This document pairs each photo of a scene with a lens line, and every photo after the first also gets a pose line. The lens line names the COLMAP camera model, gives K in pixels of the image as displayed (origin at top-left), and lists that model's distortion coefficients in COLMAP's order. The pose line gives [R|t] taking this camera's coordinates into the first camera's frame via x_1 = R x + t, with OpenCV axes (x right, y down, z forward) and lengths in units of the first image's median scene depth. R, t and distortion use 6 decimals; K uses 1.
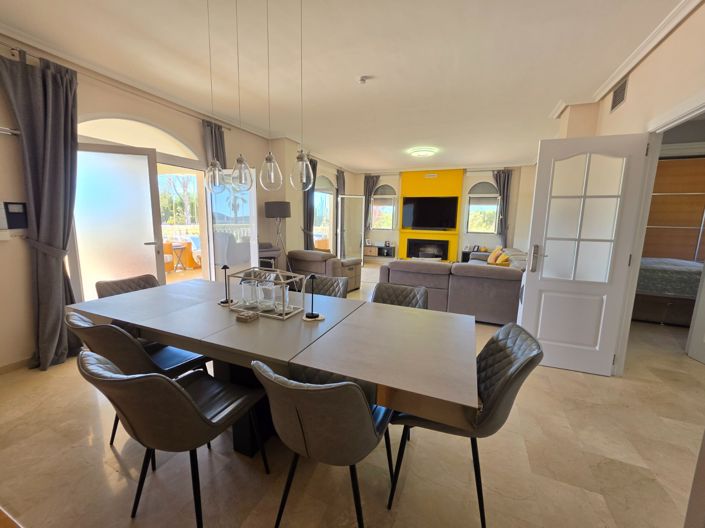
lens RADIAL K [[283.7, 0, 352.5], [0, 283.7, 264.0], [0, 0, 1]] dist [0.000765, -0.000029]
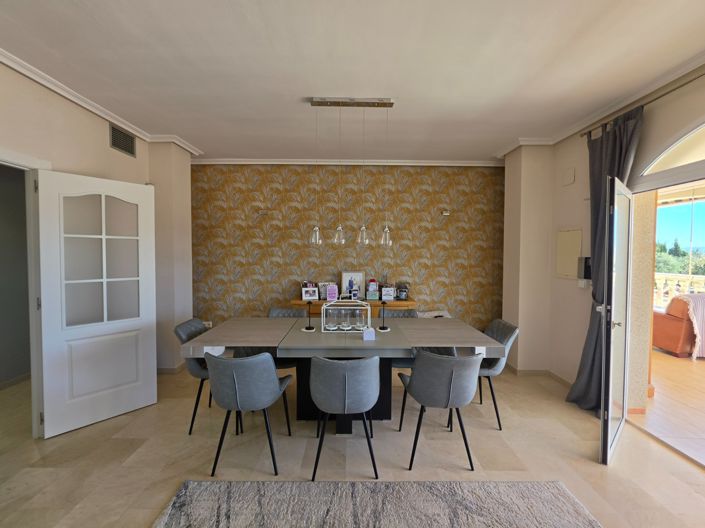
lens RADIAL K [[284.8, 0, 351.9], [0, 284.8, 262.7], [0, 0, 1]] dist [0.000196, 0.000138]
pose [[-0.919255, -0.010612, -0.393519, 0.109434], [-0.083371, 0.982210, 0.168267, -0.188106], [0.384732, 0.187488, -0.903786, 1.020915]]
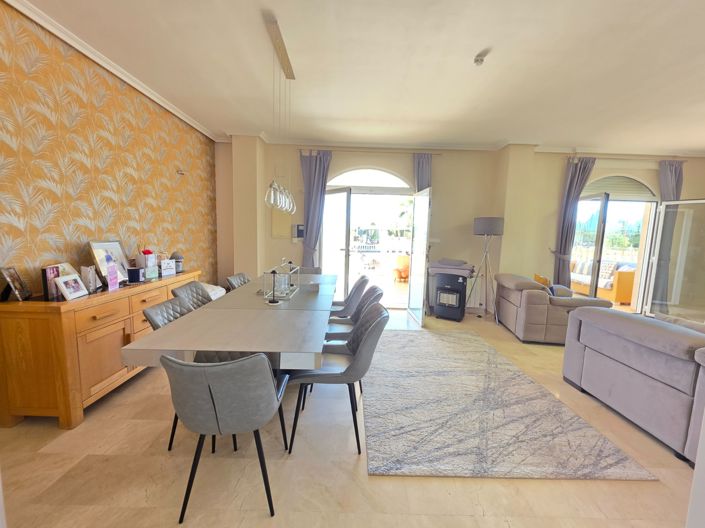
lens RADIAL K [[284.8, 0, 351.9], [0, 284.8, 262.7], [0, 0, 1]] dist [0.000196, 0.000138]
pose [[0.392406, 0.093670, -0.915010, 0.510498], [-0.165078, 0.985820, 0.030125, -0.042927], [0.904857, 0.139227, 0.402305, 0.330769]]
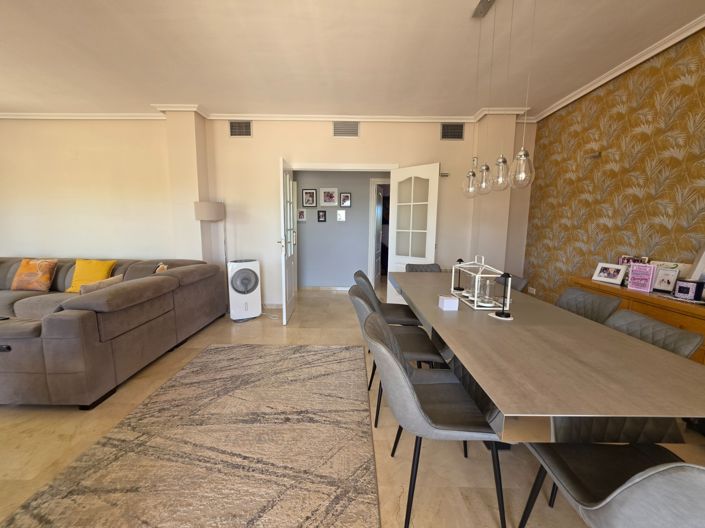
lens RADIAL K [[284.8, 0, 351.9], [0, 284.8, 262.7], [0, 0, 1]] dist [0.000196, 0.000138]
pose [[-0.382698, -0.146603, 0.912168, -0.499945], [0.123464, 0.970358, 0.207754, -0.126077], [-0.915586, 0.192127, -0.353254, 0.825215]]
